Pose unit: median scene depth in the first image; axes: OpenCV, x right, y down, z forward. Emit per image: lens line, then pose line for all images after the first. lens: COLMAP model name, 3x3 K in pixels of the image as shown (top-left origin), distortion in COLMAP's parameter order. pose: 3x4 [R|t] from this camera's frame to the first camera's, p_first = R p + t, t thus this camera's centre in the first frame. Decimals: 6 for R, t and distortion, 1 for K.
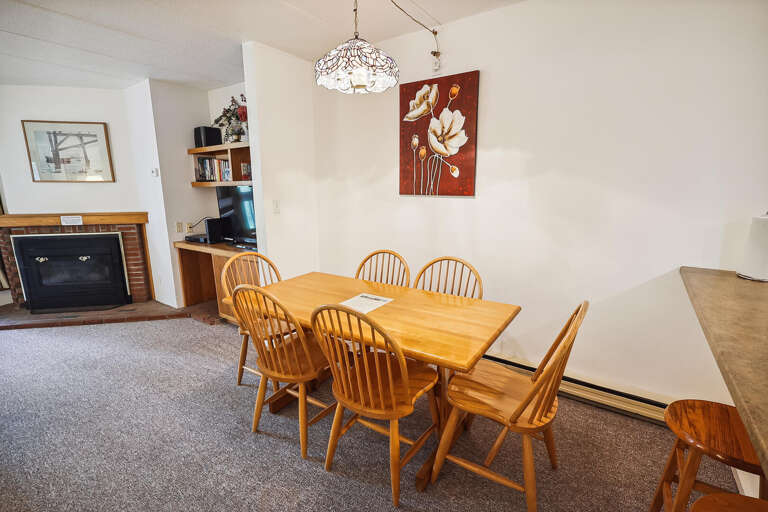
lens RADIAL K [[357.4, 0, 387.0], [0, 357.4, 253.7], [0, 0, 1]] dist [0.005431, 0.001086]
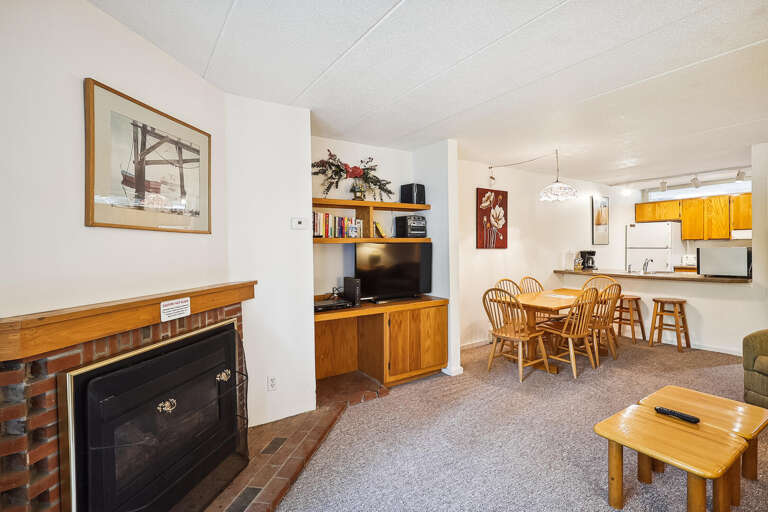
lens RADIAL K [[357.4, 0, 386.3], [0, 357.4, 254.1], [0, 0, 1]] dist [0.005431, 0.001086]
pose [[0.377554, -0.012169, 0.925907, -1.679153], [0.184035, 0.980953, -0.062151, -0.114995], [-0.907515, 0.193865, 0.372602, 0.767130]]
